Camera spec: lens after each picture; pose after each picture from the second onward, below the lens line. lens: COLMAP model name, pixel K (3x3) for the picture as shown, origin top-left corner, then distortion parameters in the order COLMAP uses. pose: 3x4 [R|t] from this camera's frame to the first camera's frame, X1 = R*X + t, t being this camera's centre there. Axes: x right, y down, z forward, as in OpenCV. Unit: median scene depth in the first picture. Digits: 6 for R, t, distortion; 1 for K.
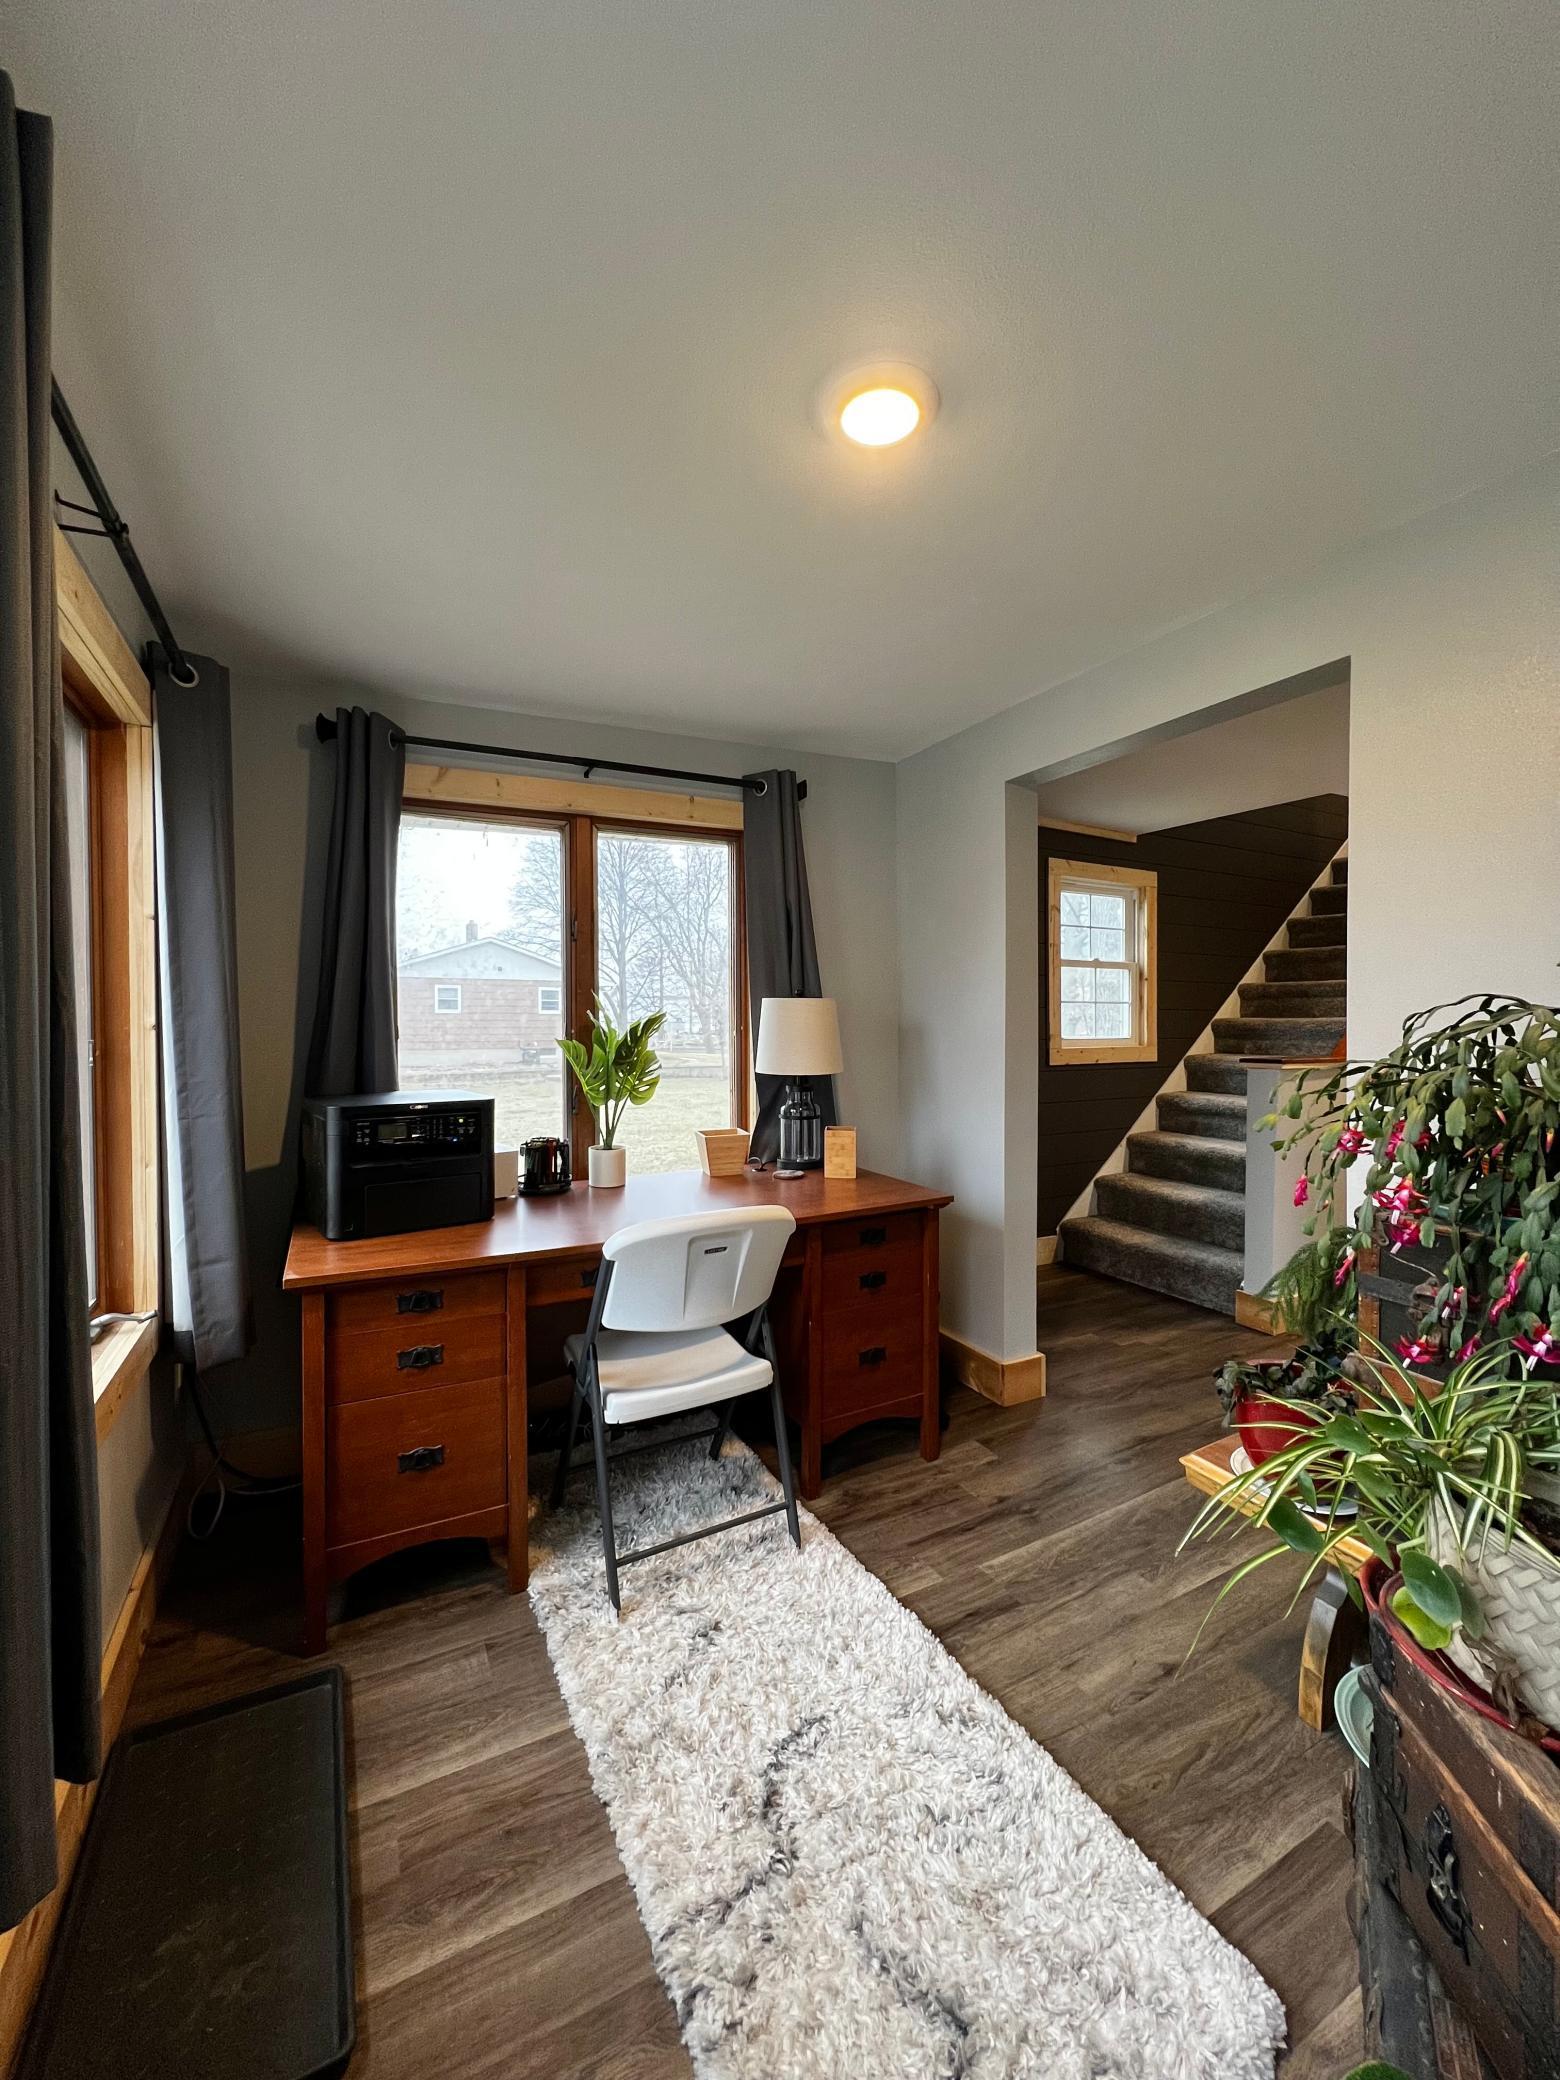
lens RADIAL K [[834.4, 0, 786.3], [0, 834.4, 1031.0], [0, 0, 1]] dist [-0.003329, 0.000376]
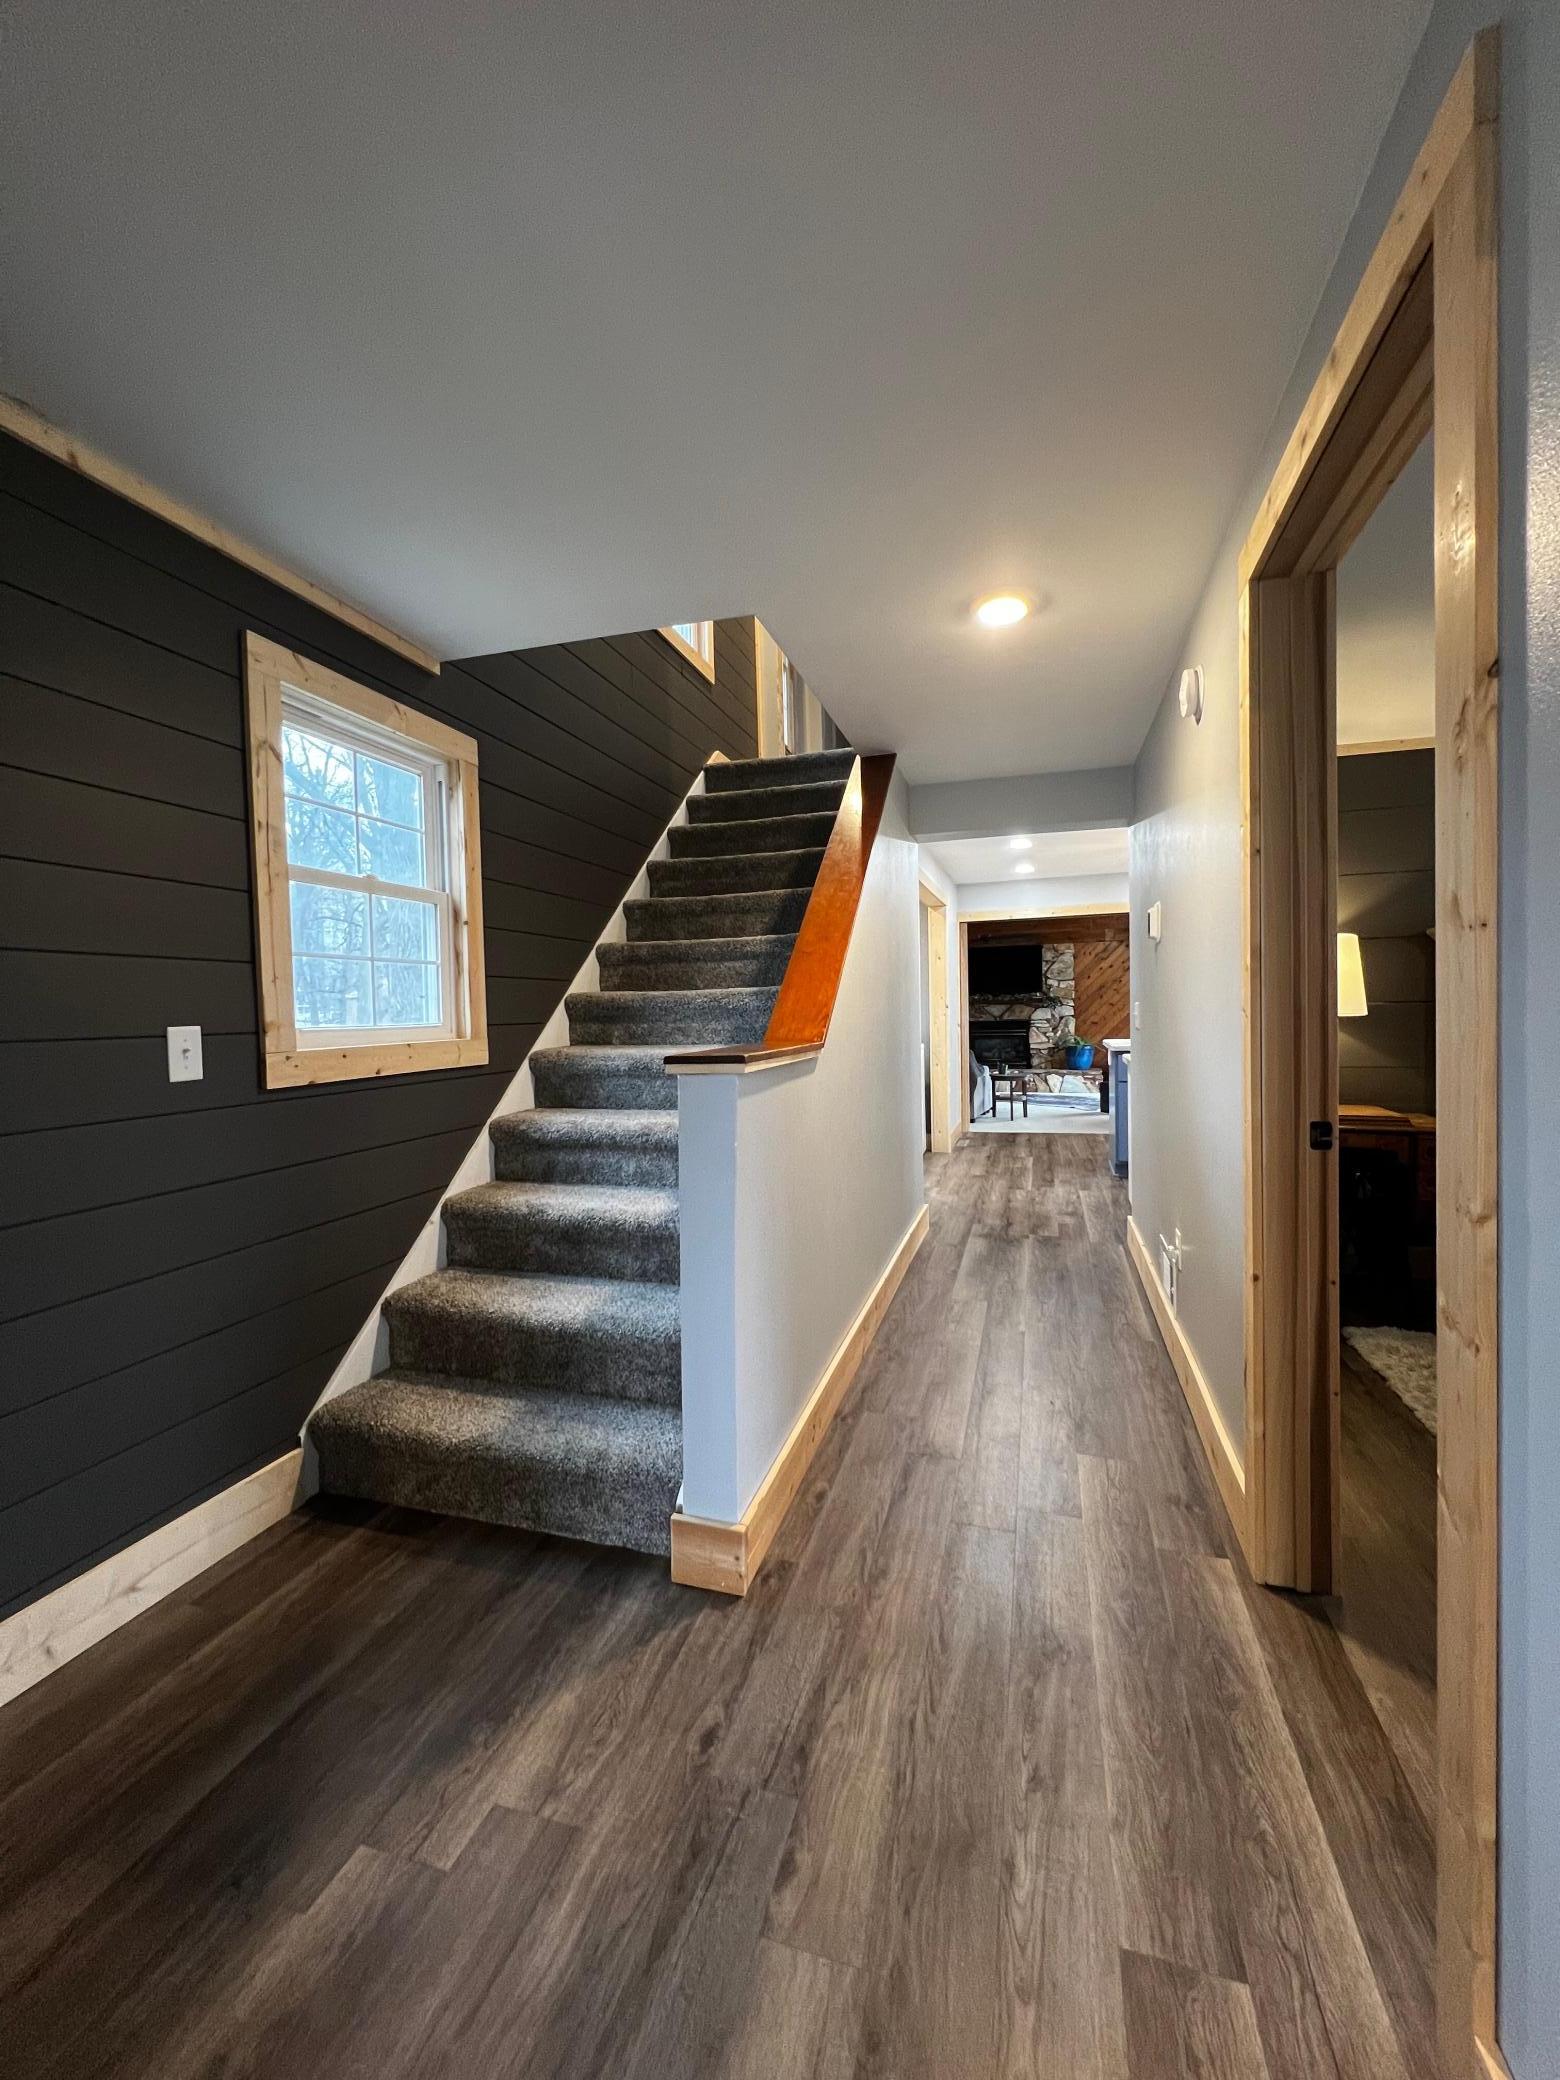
lens RADIAL K [[834.4, 0, 786.3], [0, 834.4, 1031.0], [0, 0, 1]] dist [-0.003329, 0.000376]
pose [[0.707273, -0.032490, 0.706194, 0.185397], [0.027426, 0.999452, 0.018515, 0.008283], [-0.706408, 0.006273, 0.707777, 0.450688]]
